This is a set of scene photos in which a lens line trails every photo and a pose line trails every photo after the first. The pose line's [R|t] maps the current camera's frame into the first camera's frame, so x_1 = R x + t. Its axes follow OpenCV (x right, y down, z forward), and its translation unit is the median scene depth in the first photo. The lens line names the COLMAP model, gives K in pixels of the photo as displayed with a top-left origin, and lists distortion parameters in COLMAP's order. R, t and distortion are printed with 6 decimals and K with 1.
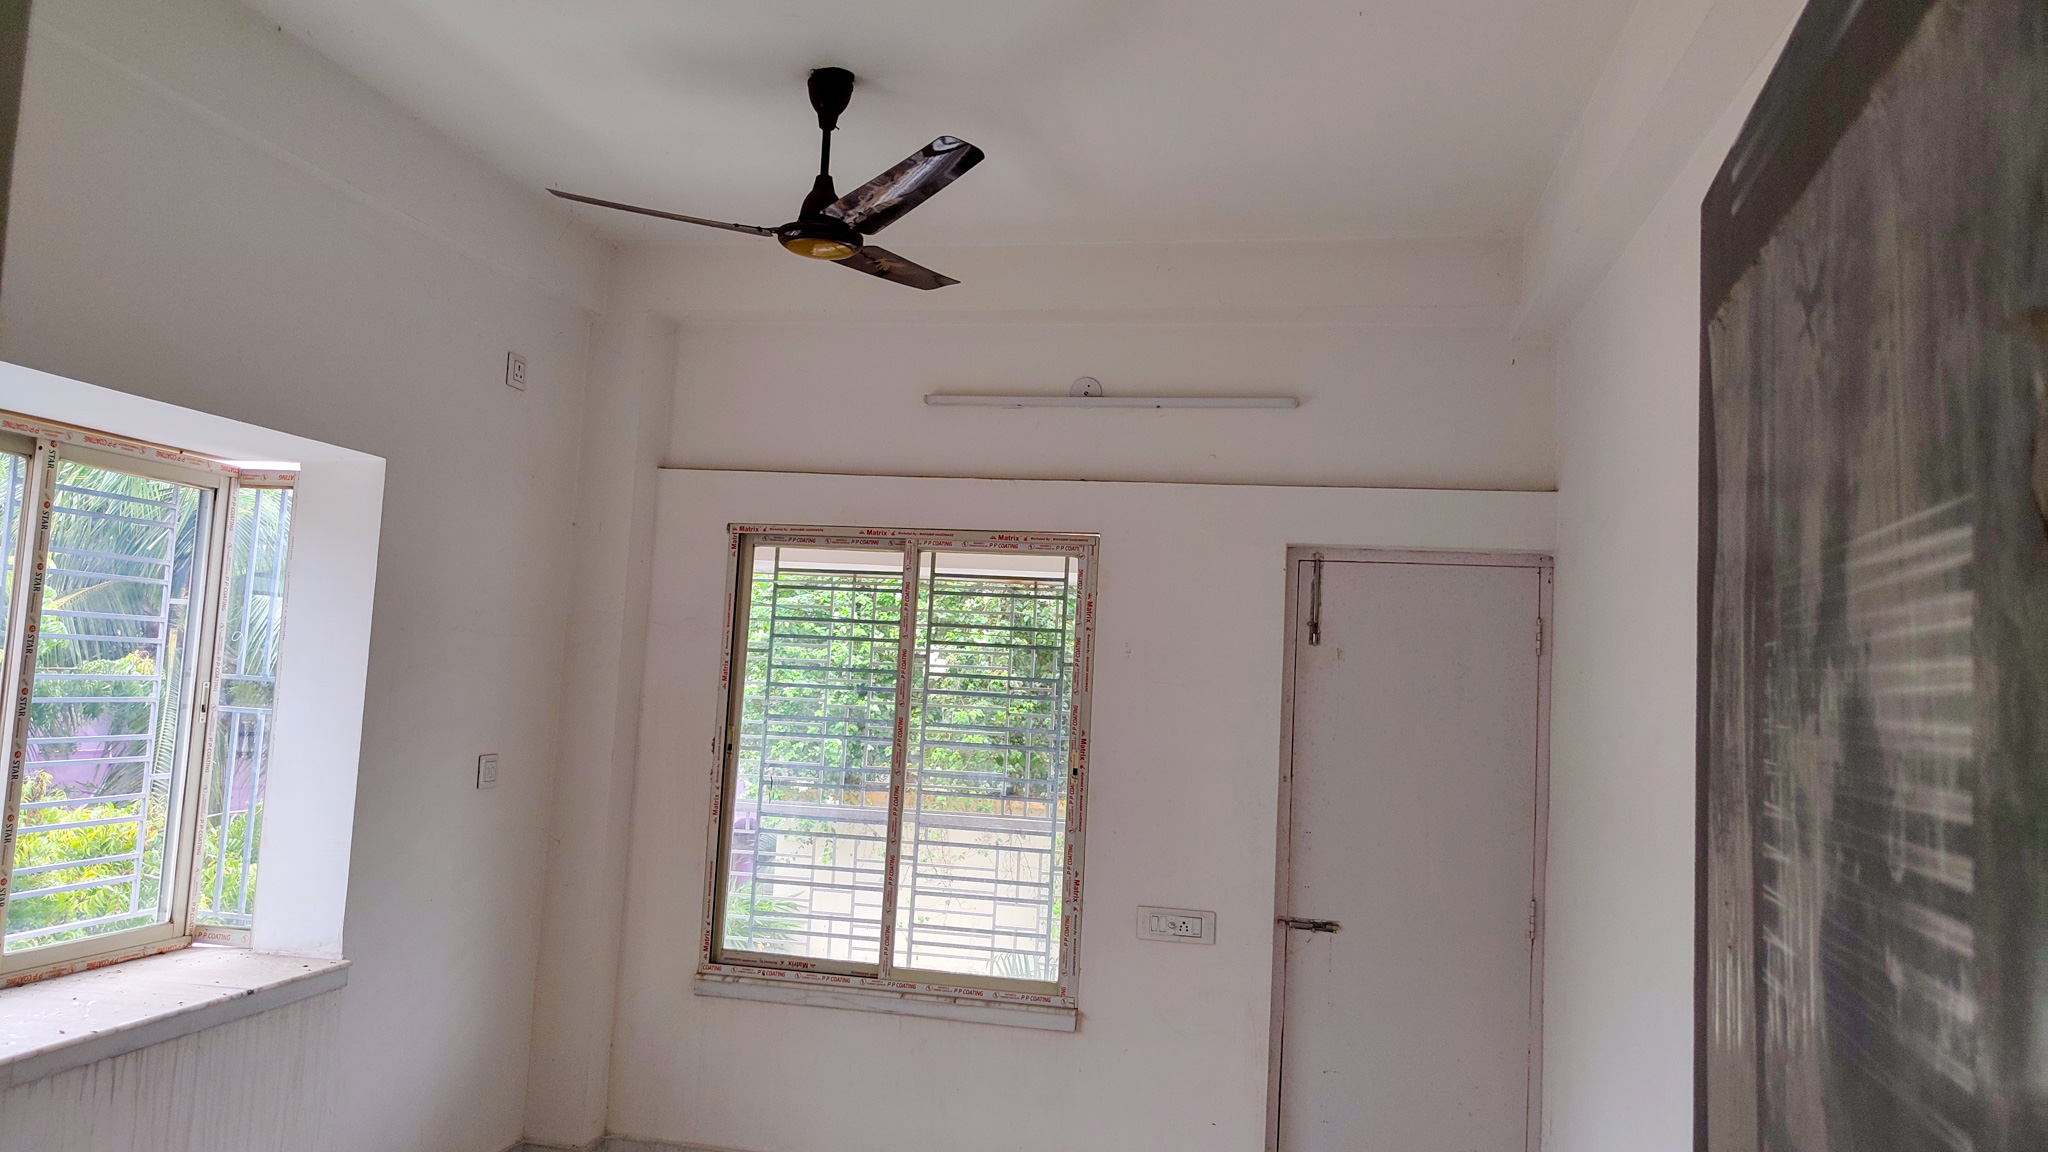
lens RADIAL K [[1476.9, 0, 1038.7], [0, 1476.9, 560.8], [0, 0, 1]] dist [0.029432, -0.015231]
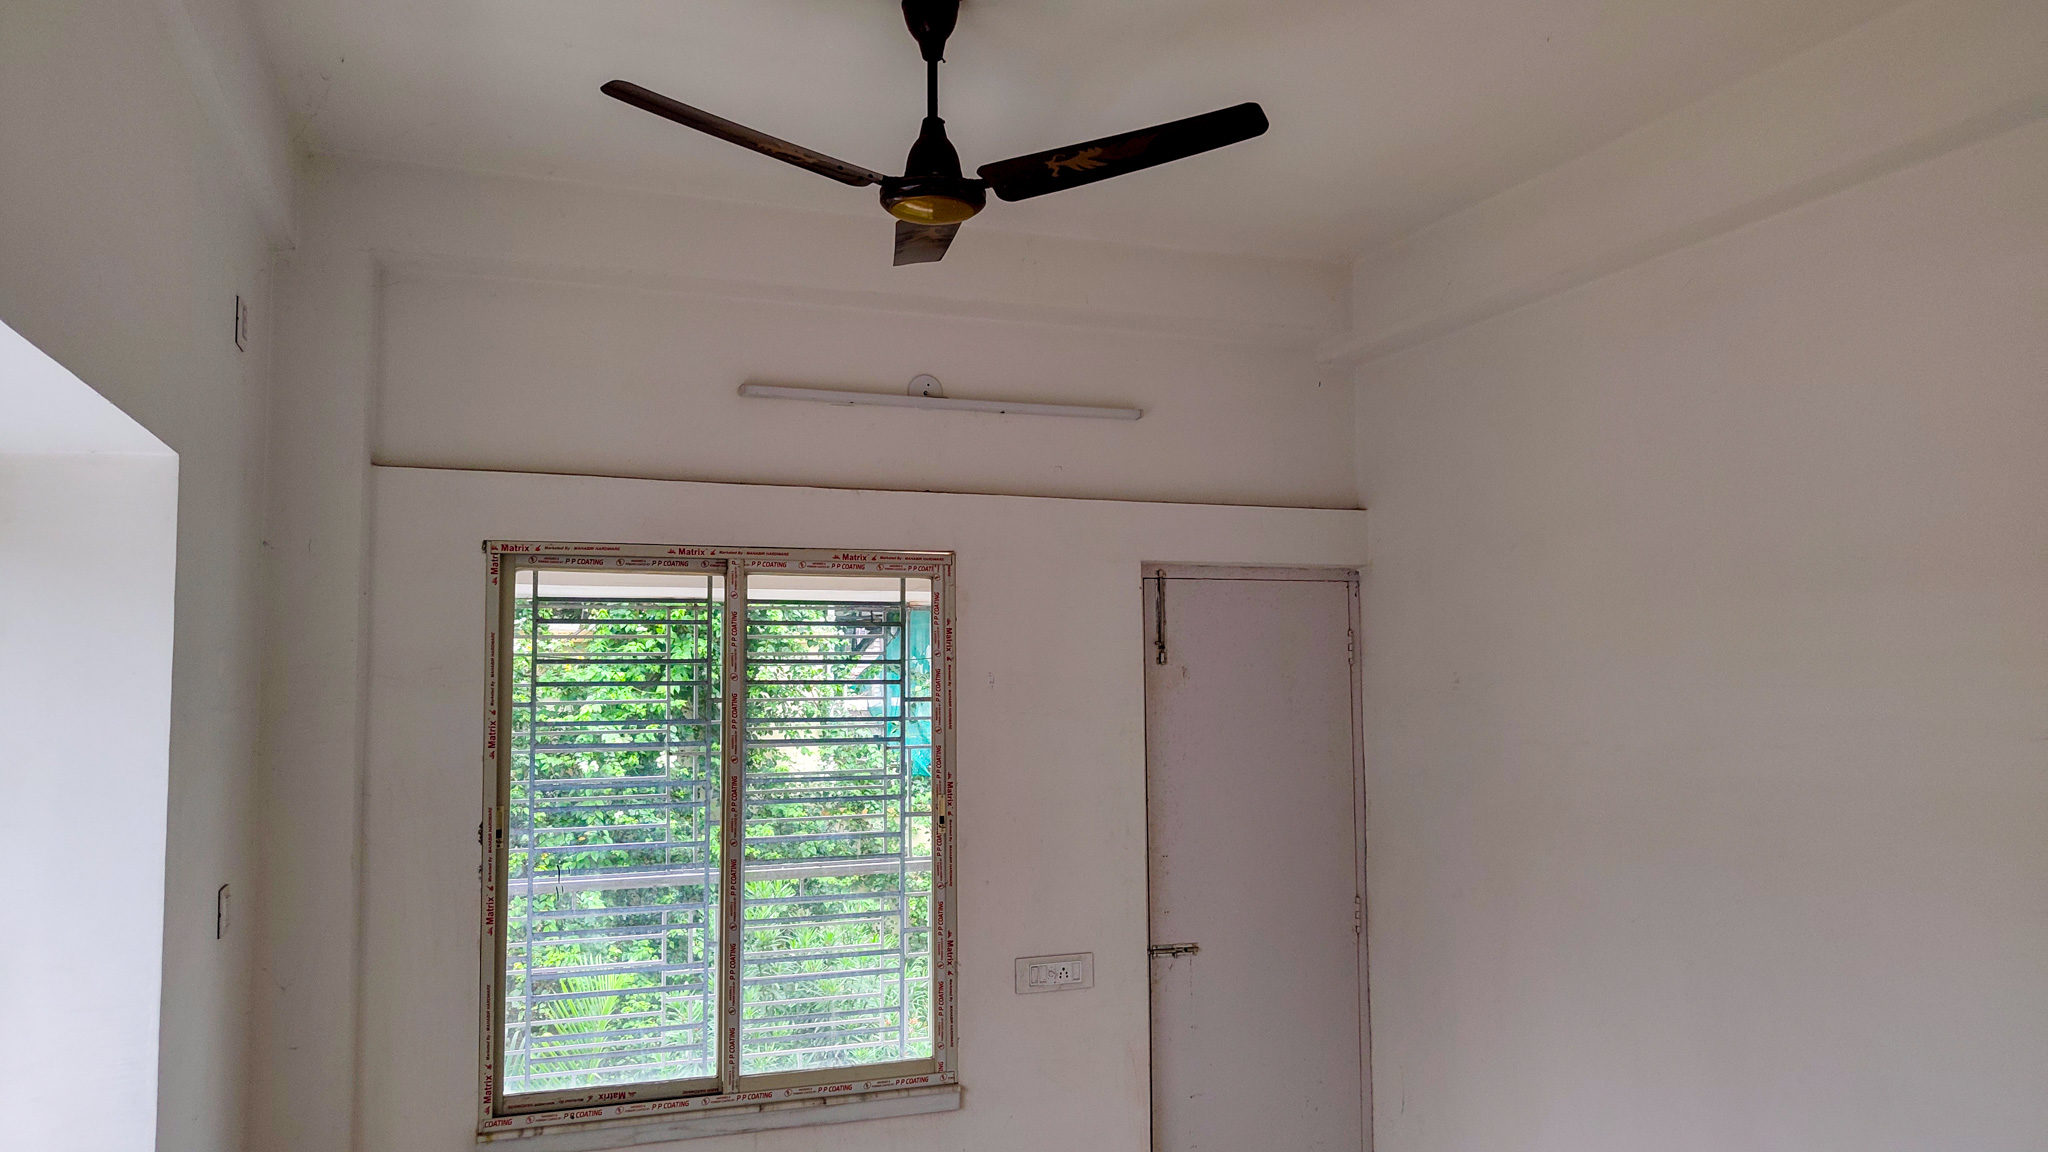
lens RADIAL K [[1476.9, 0, 1025.3], [0, 1476.9, 587.2], [0, 0, 1]] dist [0.029432, -0.015231]
pose [[0.852767, -0.021680, 0.521841, -0.391122], [0.006120, 0.999484, 0.031523, -0.024970], [-0.522256, -0.023688, 0.852460, 0.215161]]
